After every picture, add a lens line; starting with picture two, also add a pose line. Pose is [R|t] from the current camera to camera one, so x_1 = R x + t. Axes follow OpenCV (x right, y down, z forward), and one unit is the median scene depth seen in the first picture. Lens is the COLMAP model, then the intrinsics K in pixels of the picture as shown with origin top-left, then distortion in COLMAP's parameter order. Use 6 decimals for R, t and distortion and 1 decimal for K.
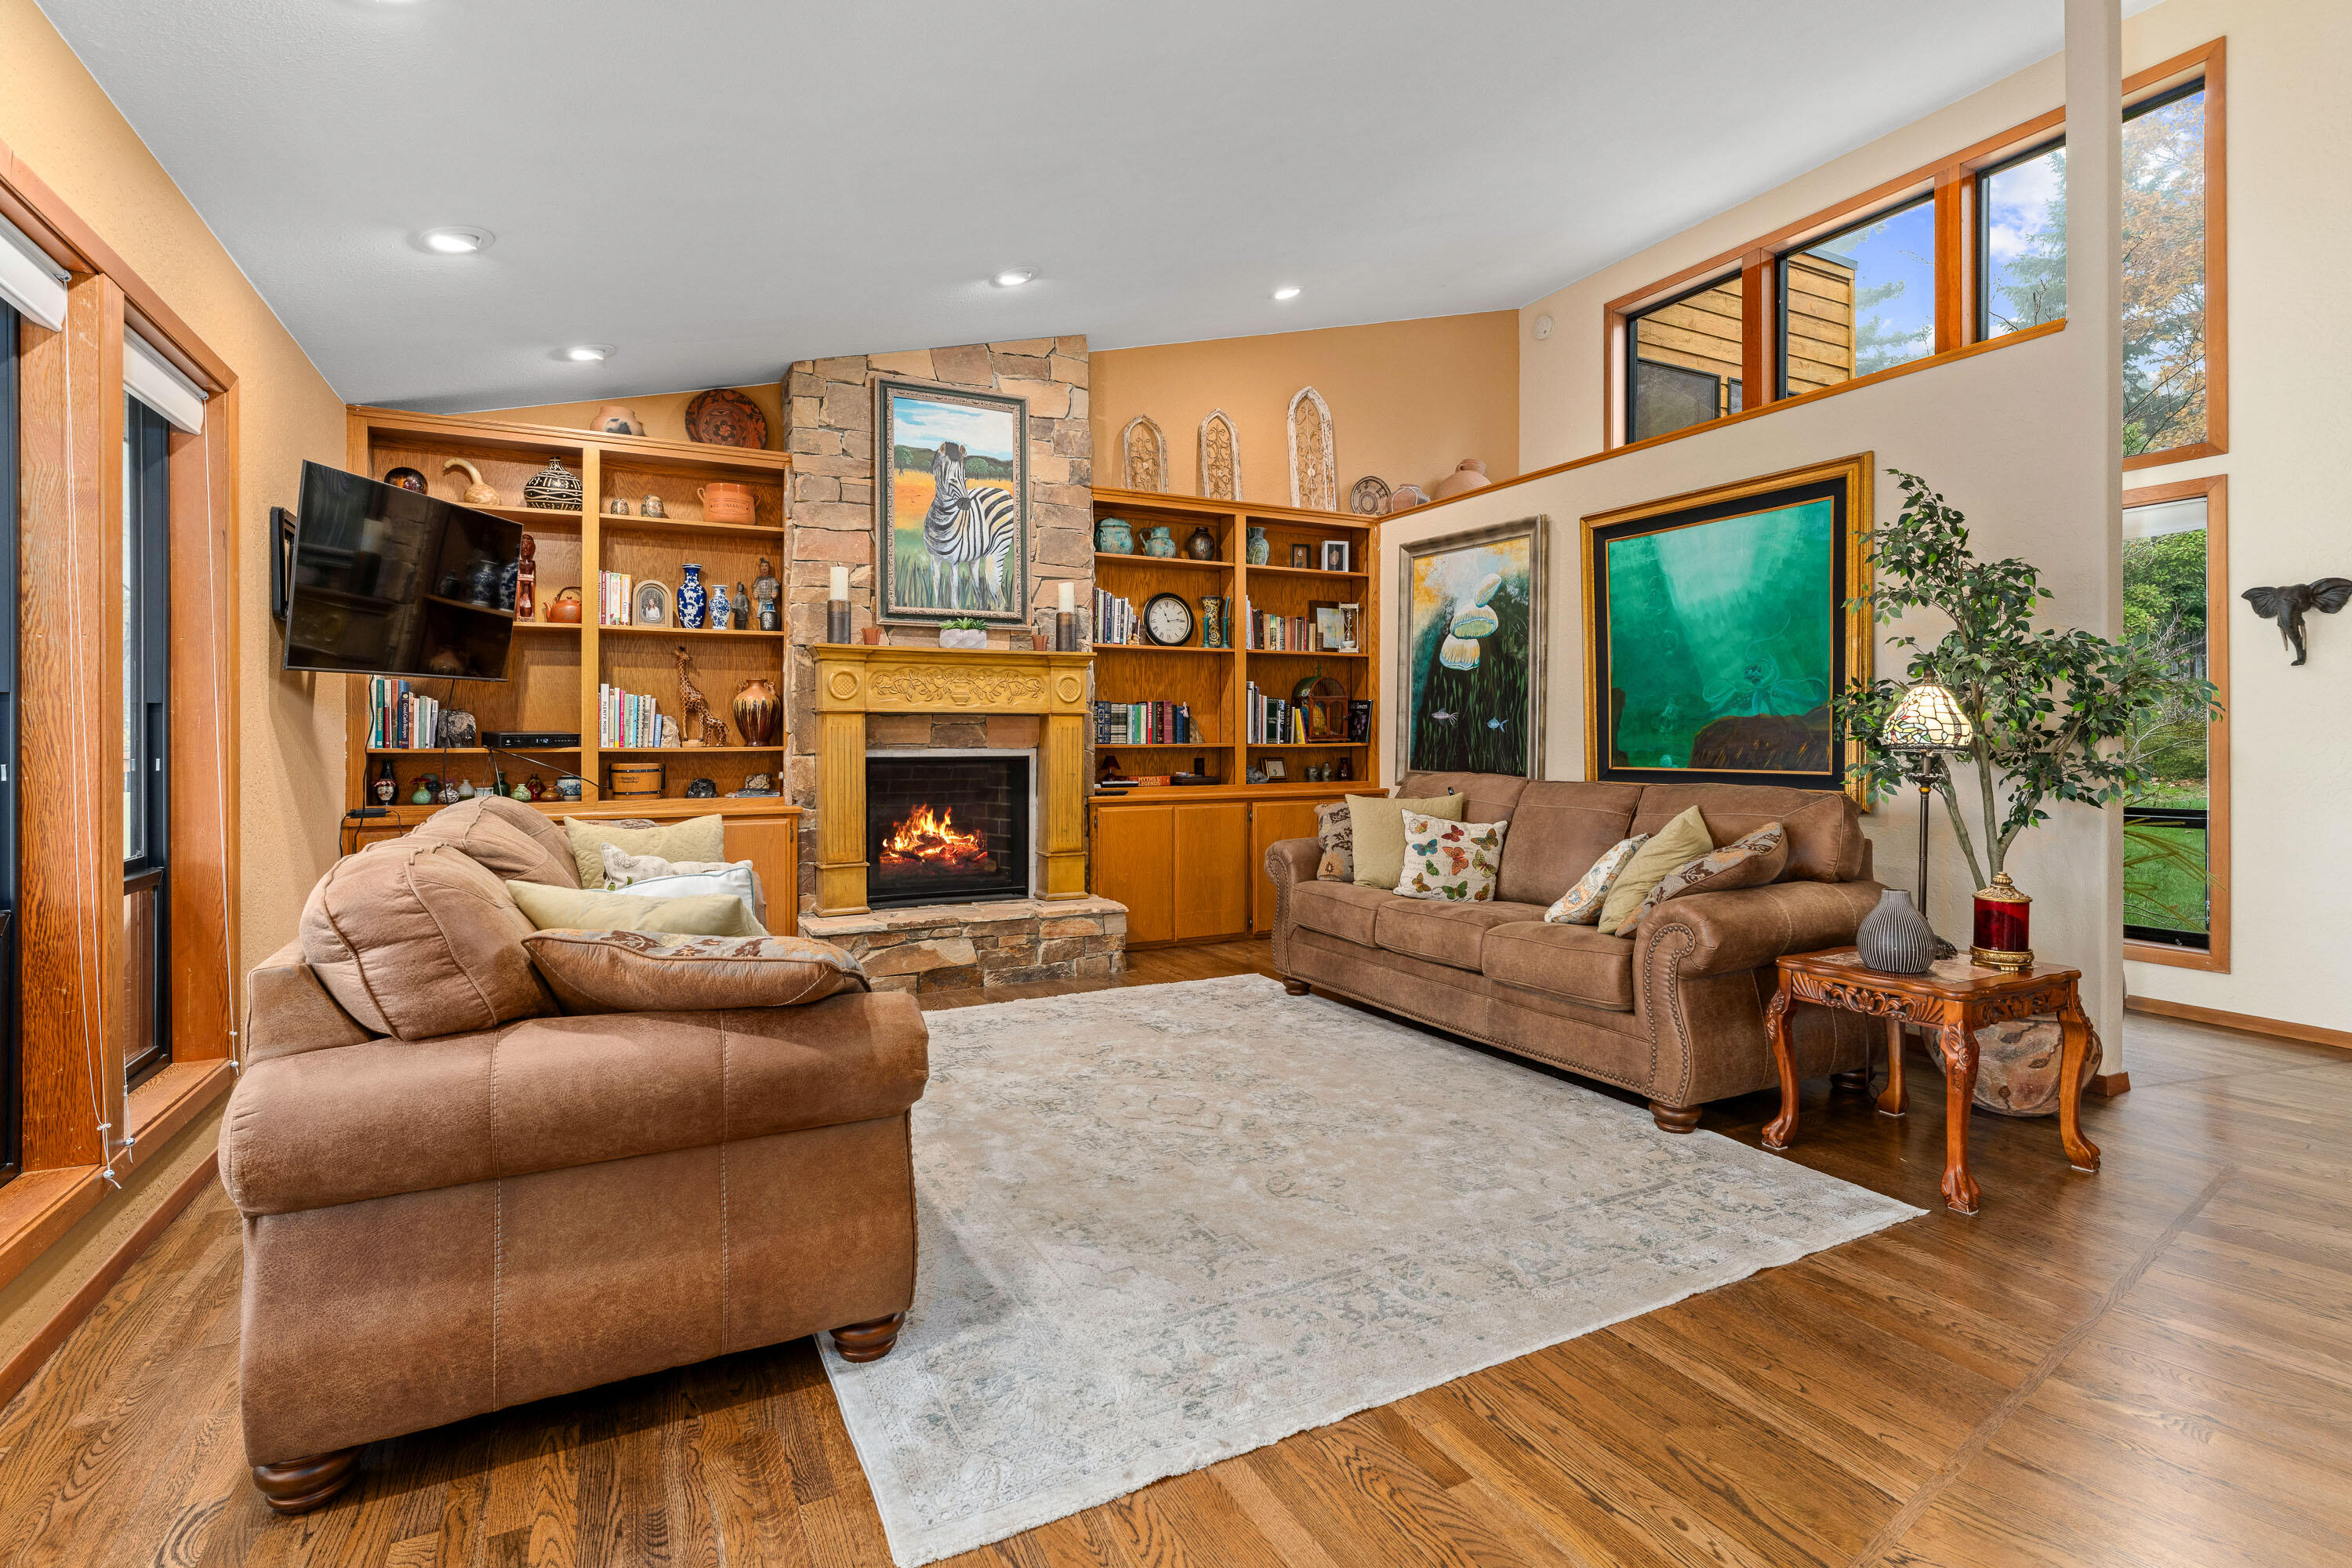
lens RADIAL K [[1108.3, 0, 1170.2], [0, 1108.3, 735.8], [0, 0, 1]] dist [-0.002290, -0.001251]
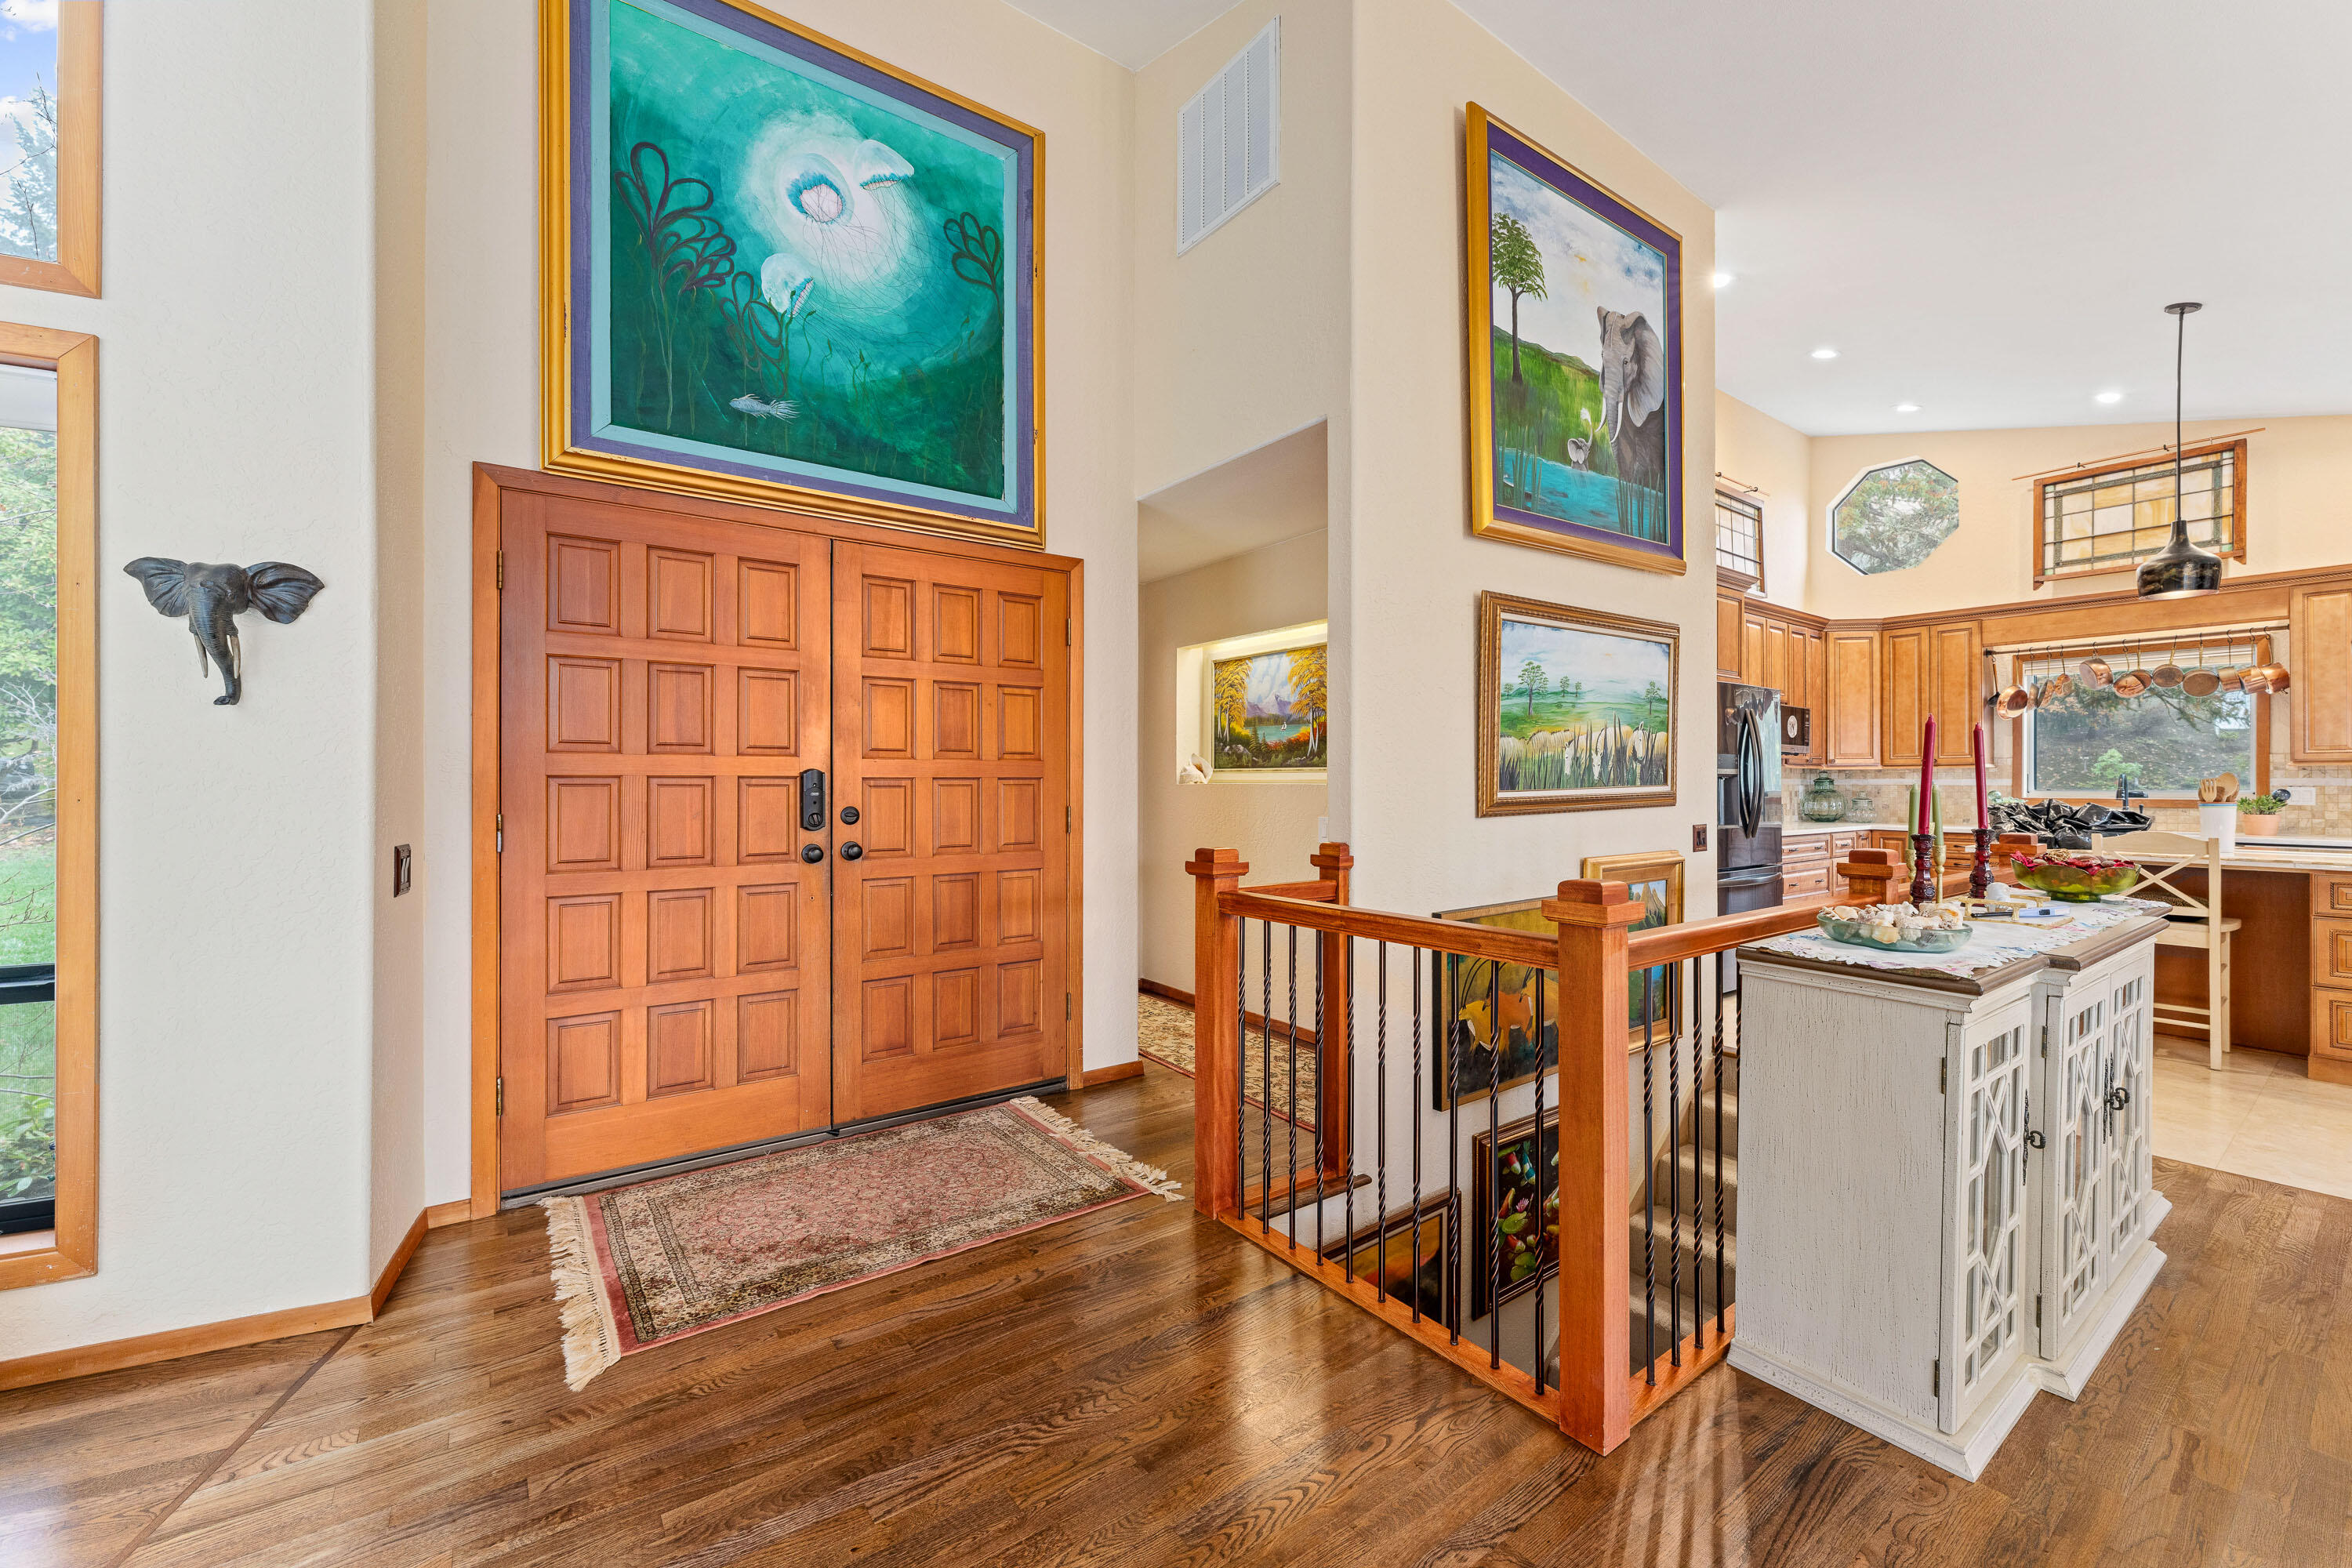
lens RADIAL K [[939.1, 0, 1173.0], [0, 939.1, 779.8], [0, 0, 1]] dist [0.001395, 0.000192]
pose [[0.016334, 0.004213, 0.999858, 0.424041], [-0.005614, 0.999976, -0.004121, -0.019667], [-0.999851, -0.005546, 0.016358, 0.391040]]
